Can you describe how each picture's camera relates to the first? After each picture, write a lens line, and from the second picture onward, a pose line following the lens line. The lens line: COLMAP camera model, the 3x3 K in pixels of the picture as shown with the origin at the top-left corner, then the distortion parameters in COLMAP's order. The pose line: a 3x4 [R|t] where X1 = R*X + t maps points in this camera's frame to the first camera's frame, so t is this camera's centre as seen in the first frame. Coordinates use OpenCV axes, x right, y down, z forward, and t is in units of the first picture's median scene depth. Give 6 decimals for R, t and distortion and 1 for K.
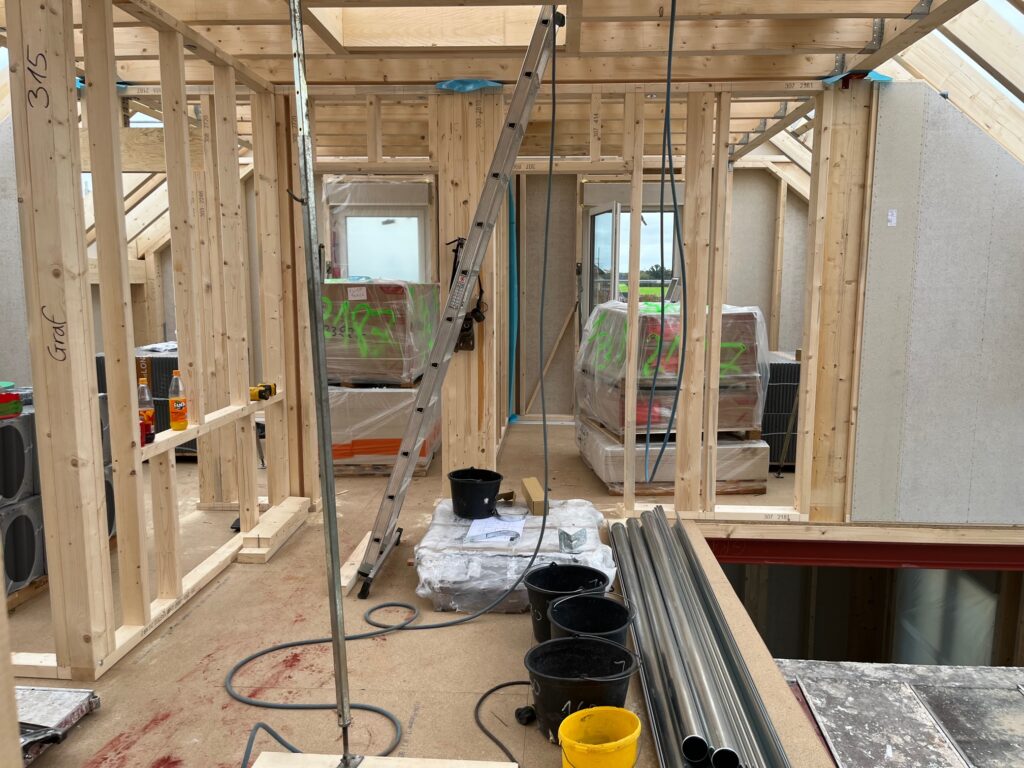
lens RADIAL K [[777.2, 0, 512.0], [0, 777.2, 384.0], [0, 0, 1]] dist [-0.003698, -0.003676]
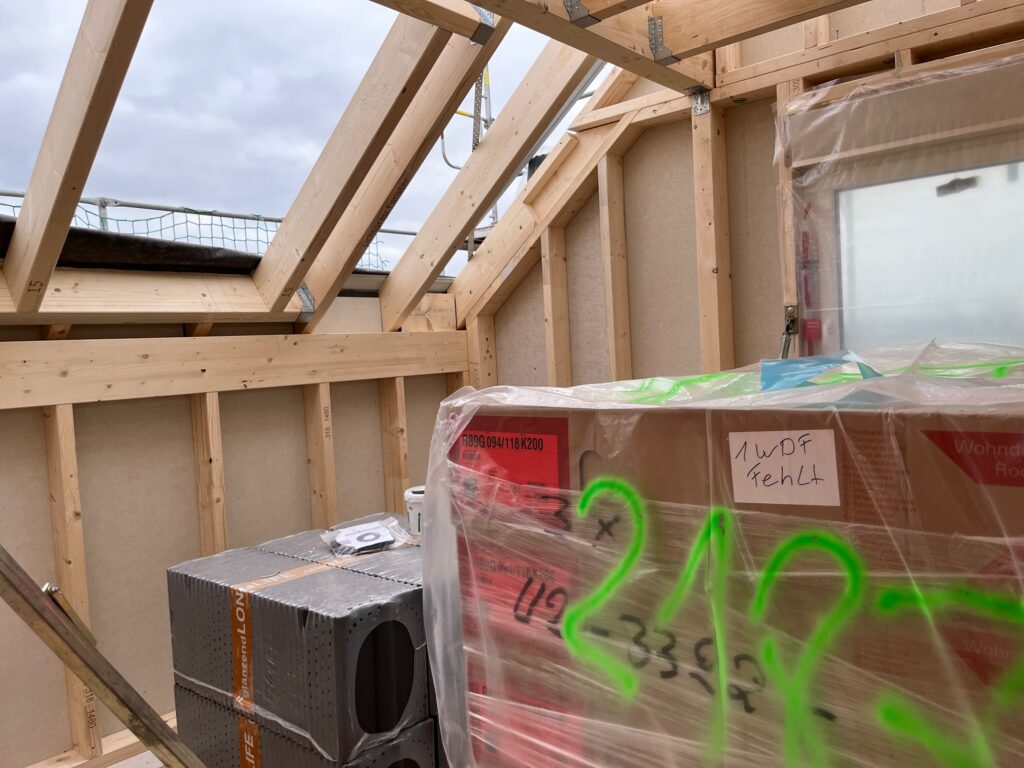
lens RADIAL K [[777.2, 0, 512.0], [0, 777.2, 384.0], [0, 0, 1]] dist [-0.003698, -0.003676]
pose [[0.785216, -0.020123, -0.618895, -0.100813], [-0.023030, 0.997831, -0.061663, -0.088882], [0.618794, 0.062672, 0.783049, 0.598082]]
